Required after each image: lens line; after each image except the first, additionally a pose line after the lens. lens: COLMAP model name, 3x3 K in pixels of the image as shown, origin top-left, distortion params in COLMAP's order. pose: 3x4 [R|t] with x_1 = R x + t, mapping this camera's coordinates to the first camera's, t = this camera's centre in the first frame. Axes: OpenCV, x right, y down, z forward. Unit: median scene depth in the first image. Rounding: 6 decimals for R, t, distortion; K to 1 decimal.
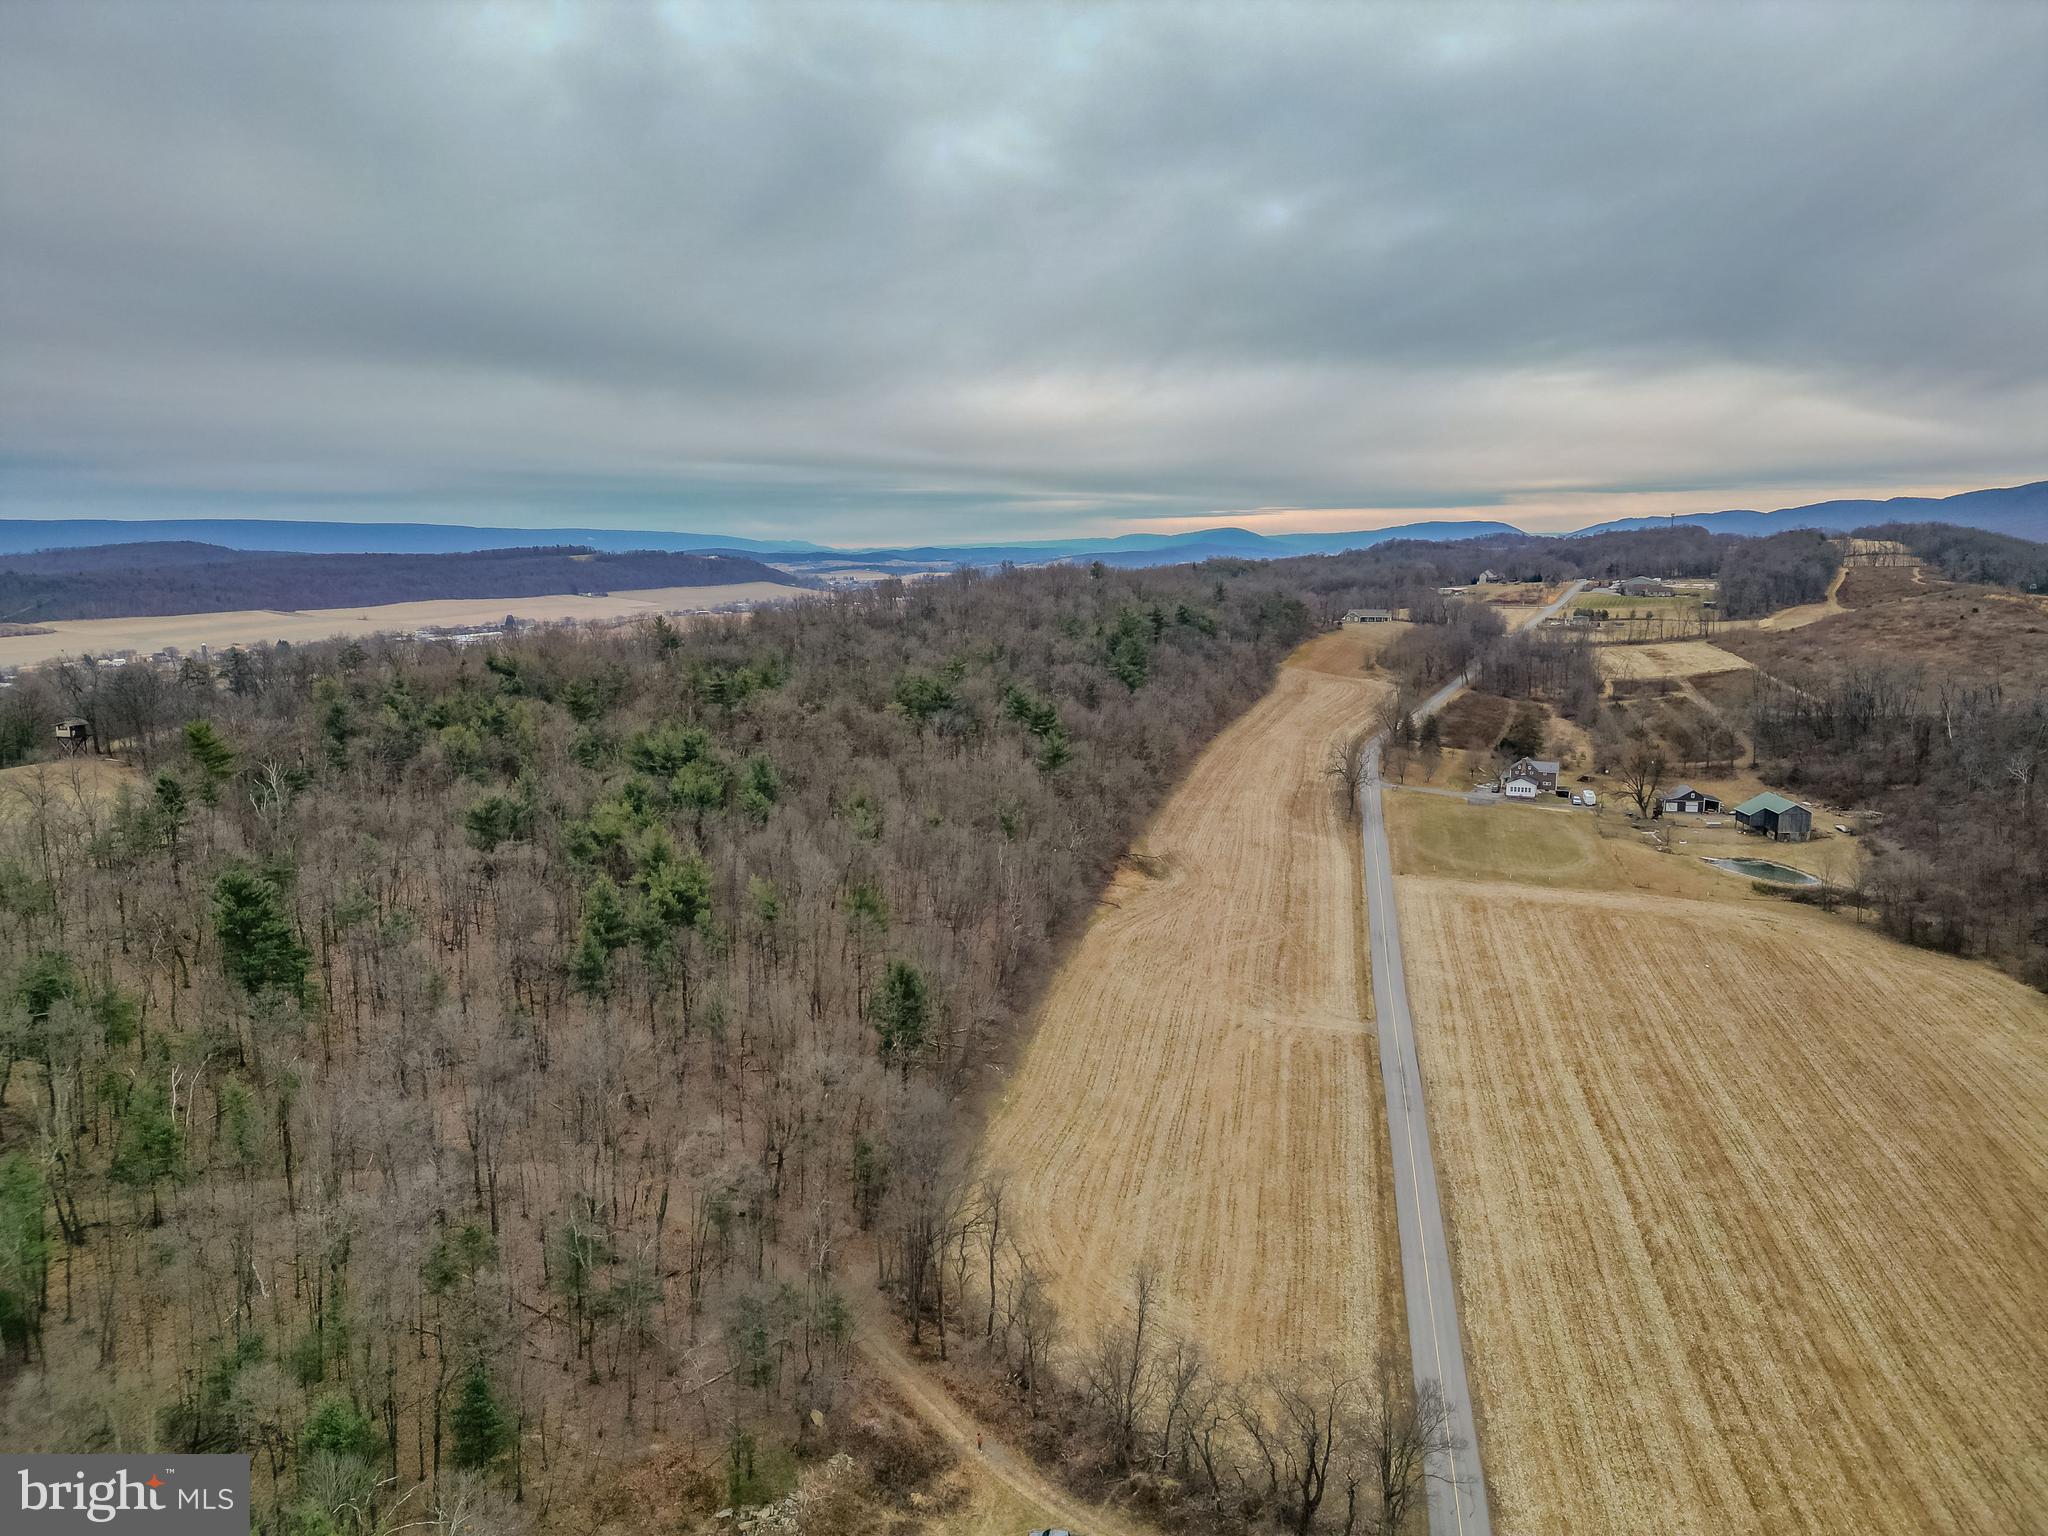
lens RADIAL K [[1414.1, 0, 1028.7], [0, 1414.1, 773.7], [0, 0, 1]] dist [0.085599, -0.074707]
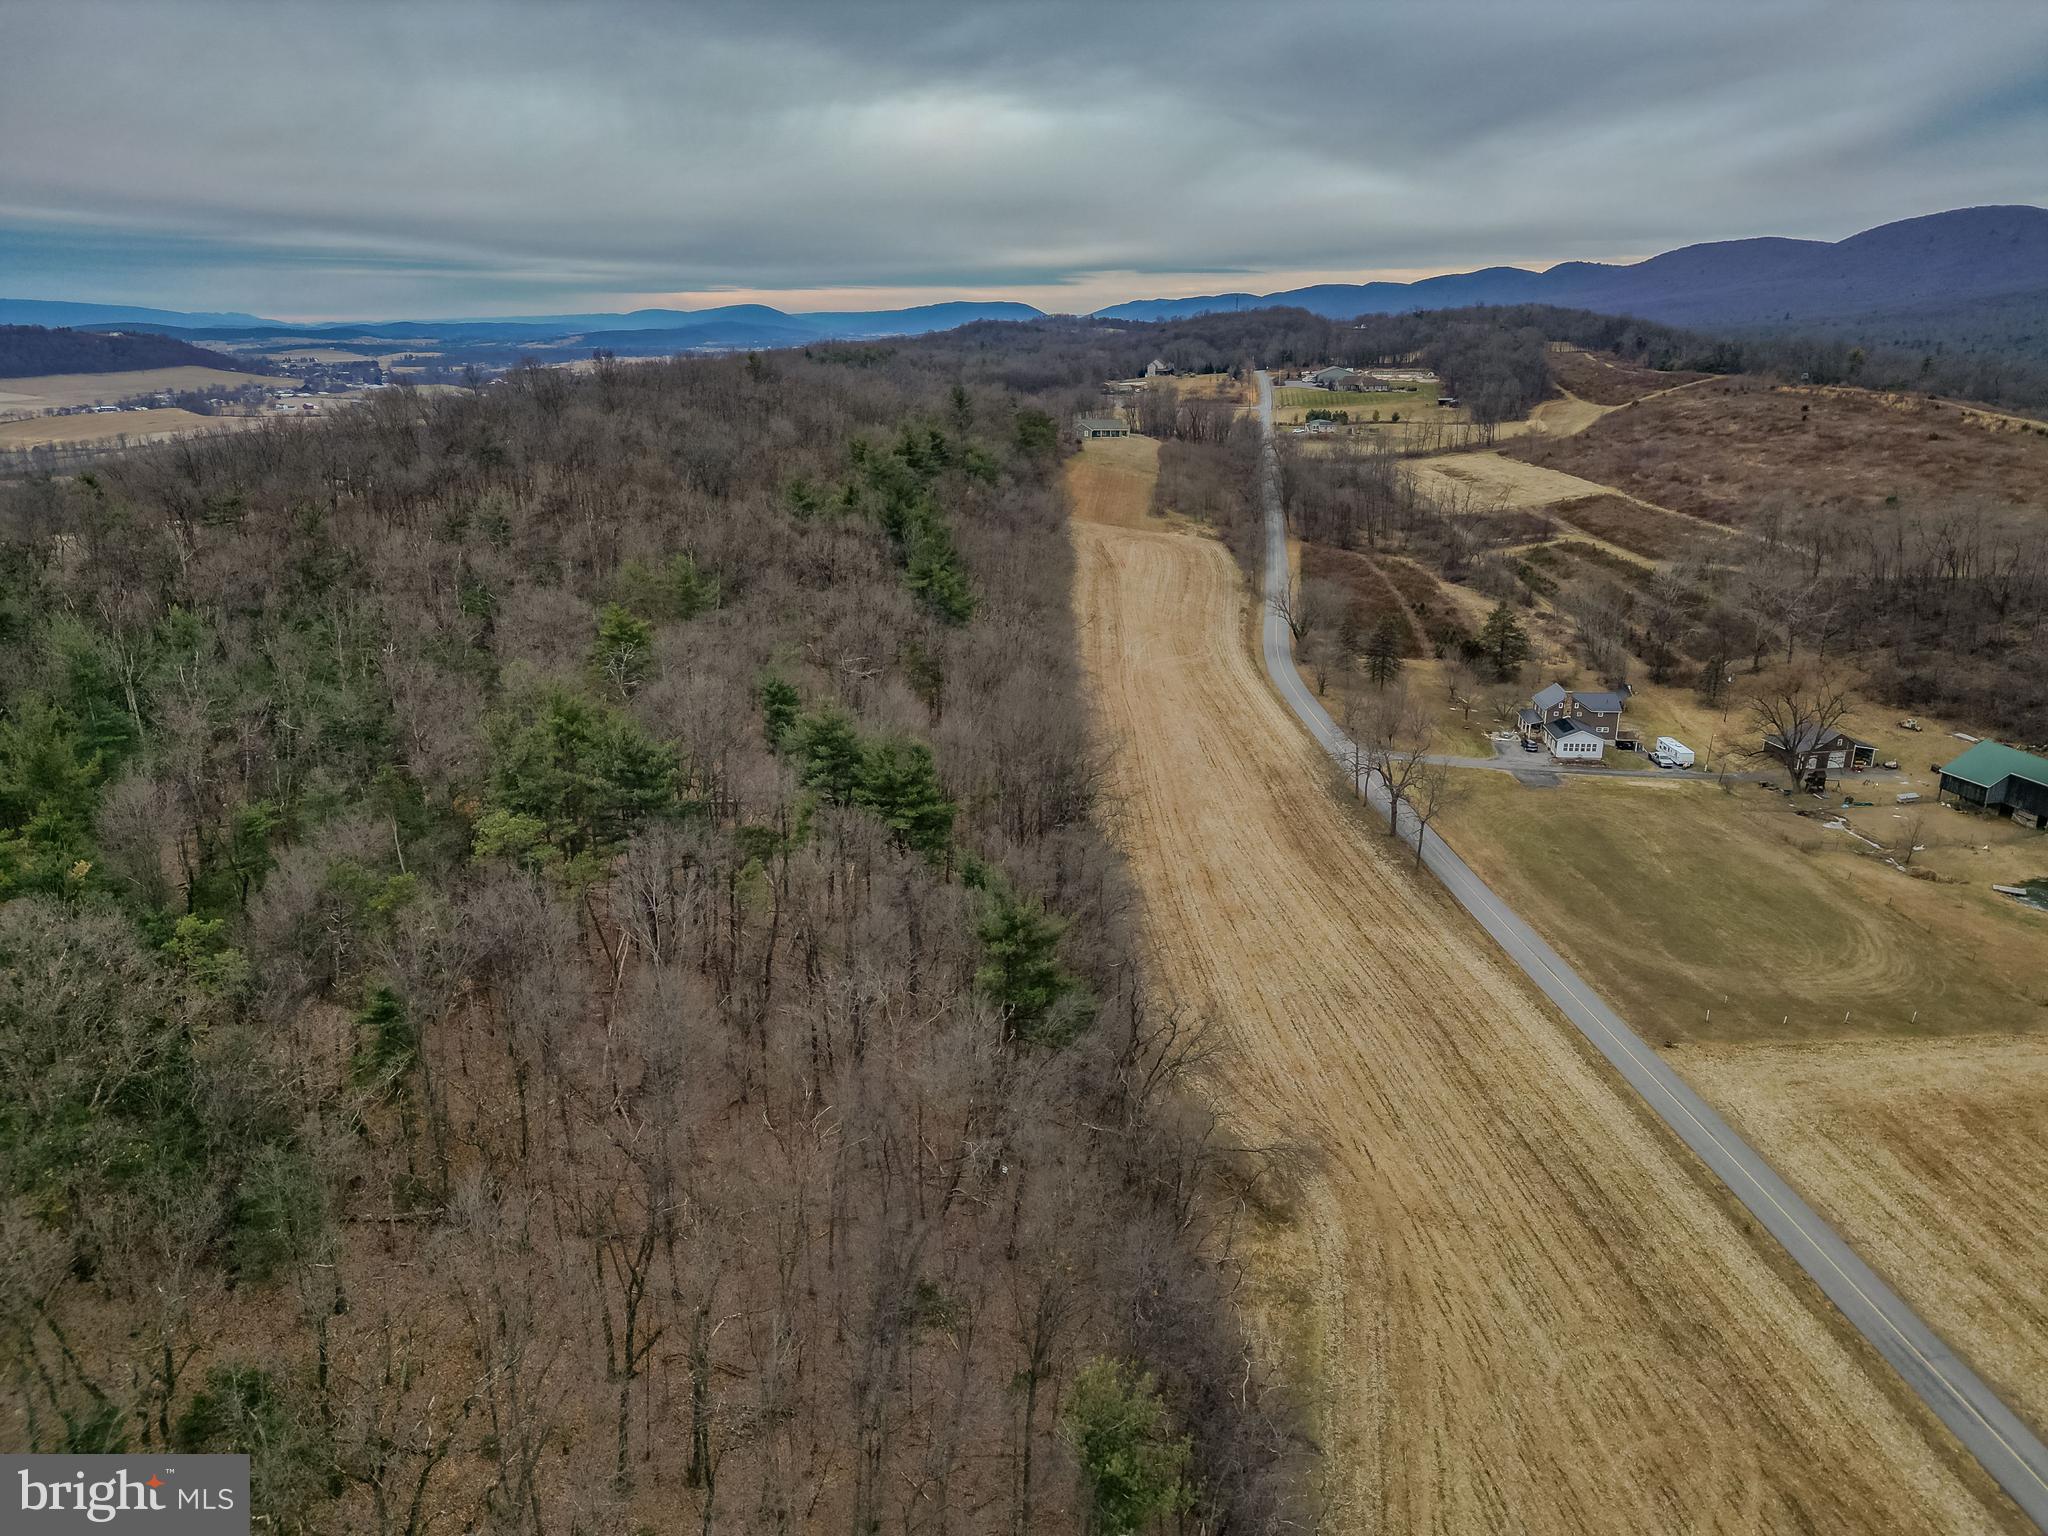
lens RADIAL K [[1414.1, 0, 1028.7], [0, 1414.1, 773.7], [0, 0, 1]] dist [0.085599, -0.074707]
pose [[0.948461, -0.093988, 0.302636, -0.056813], [0.049239, 0.987115, 0.152249, -0.075475], [-0.313046, -0.129501, 0.940867, 0.464288]]
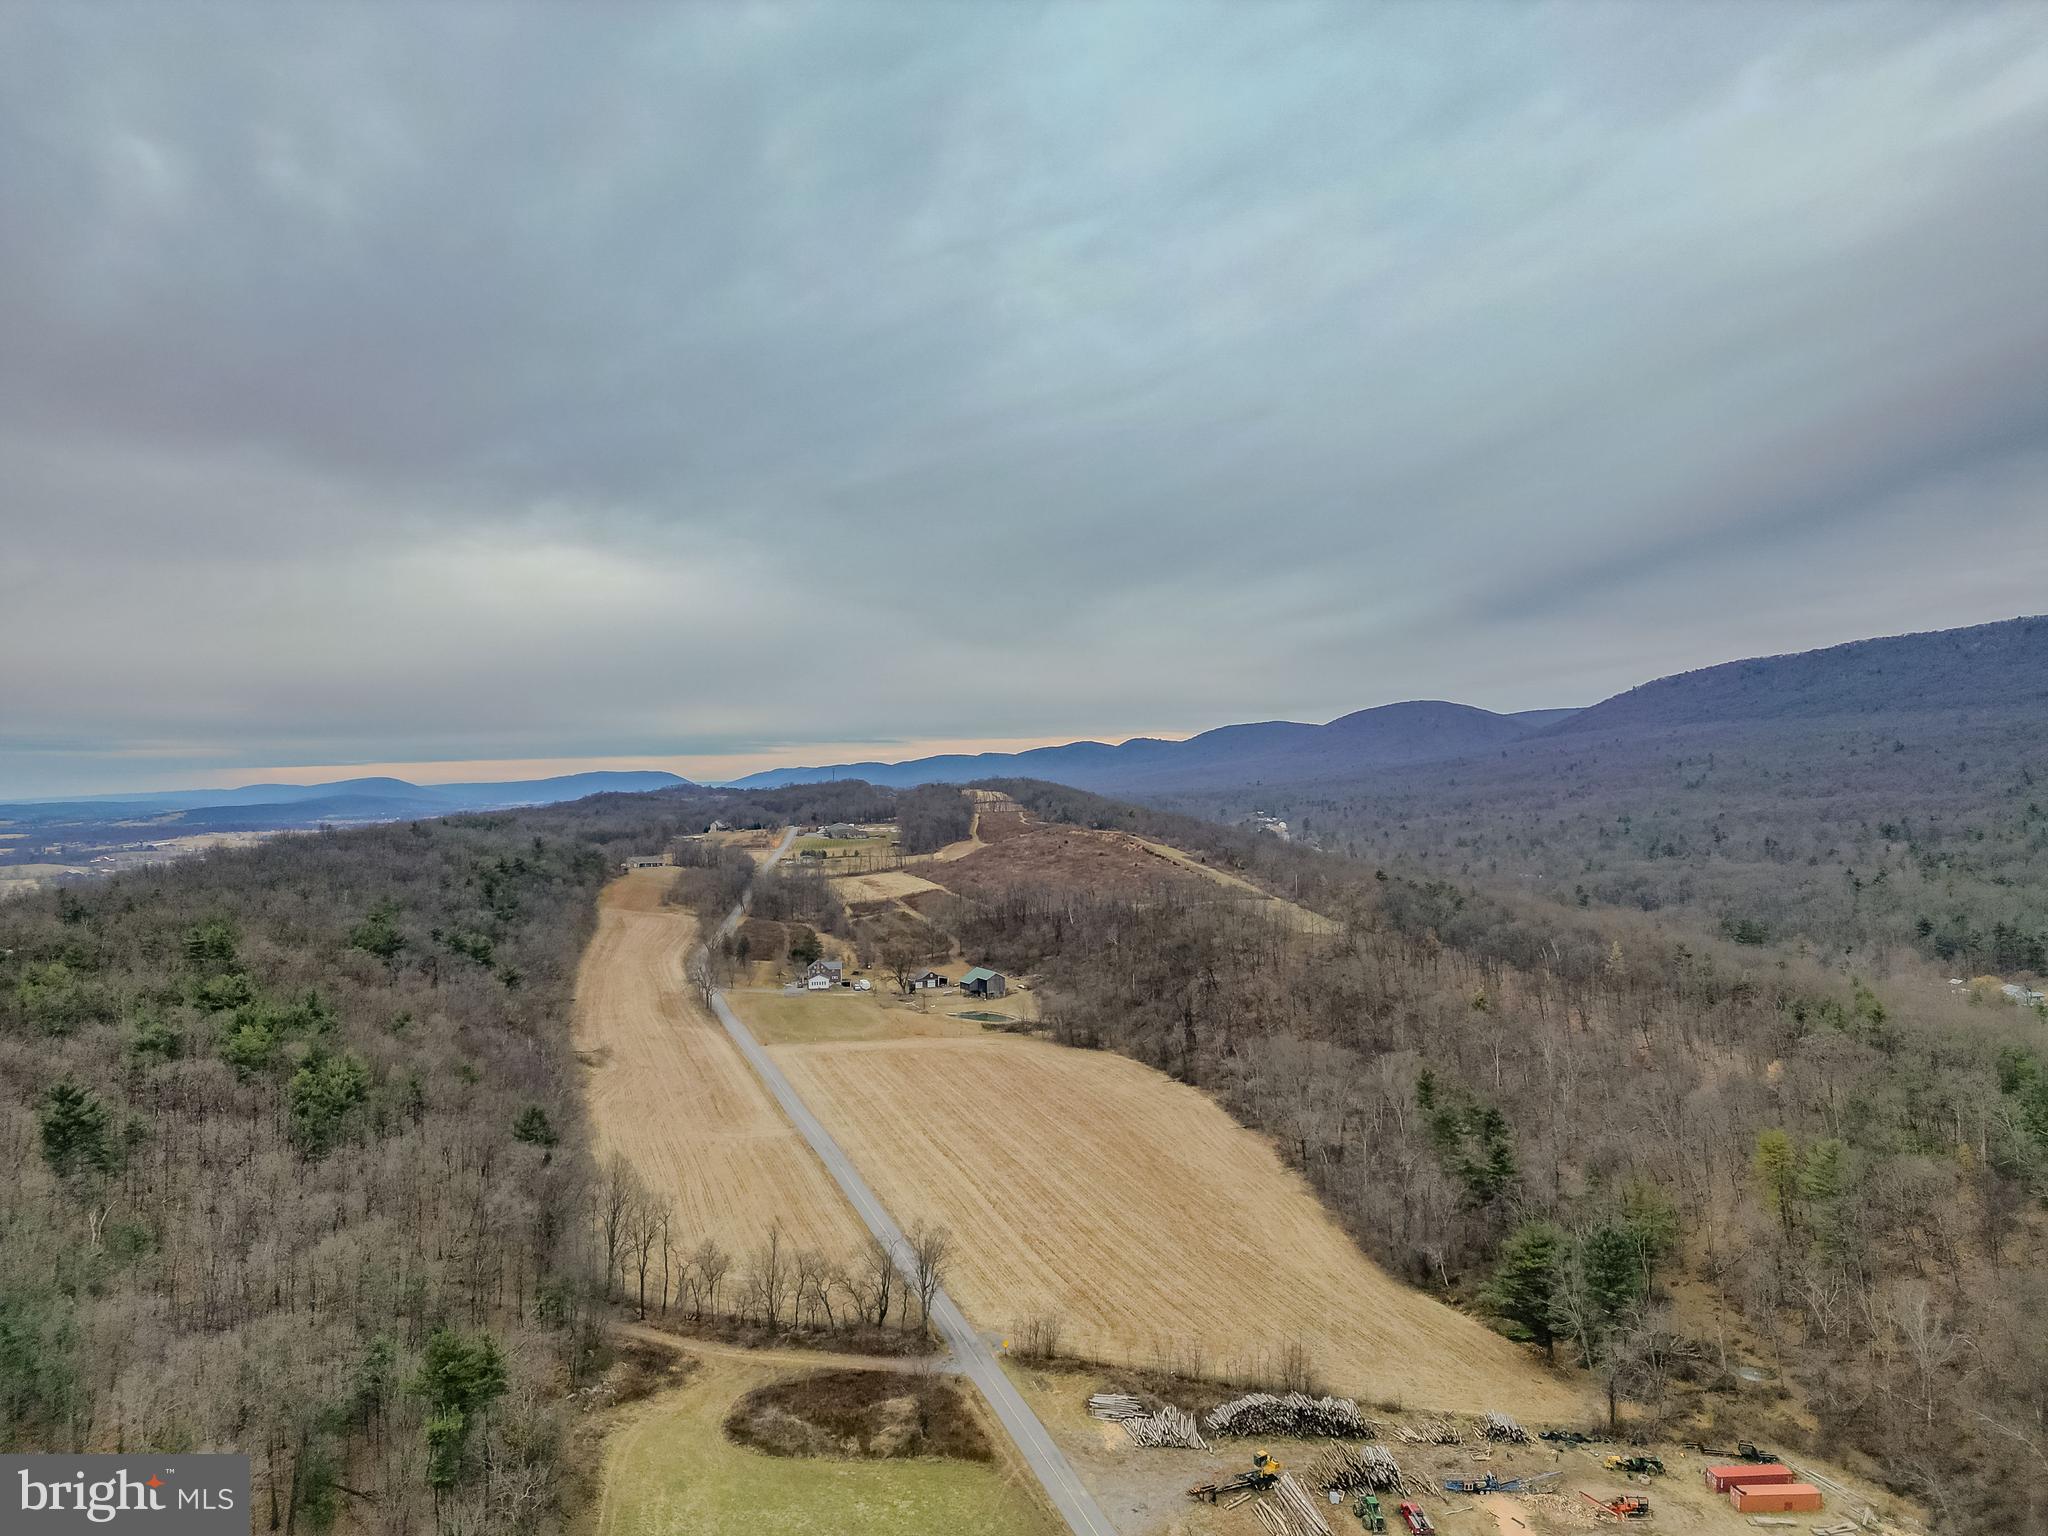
lens RADIAL K [[1410.1, 0, 1030.8], [0, 1410.1, 769.0], [0, 0, 1]] dist [0.128079, -0.190887]
pose [[0.843331, -0.005648, 0.537365, -0.192030], [0.099605, 0.984261, -0.145974, 0.025385], [-0.528083, 0.176628, 0.830621, -0.240085]]
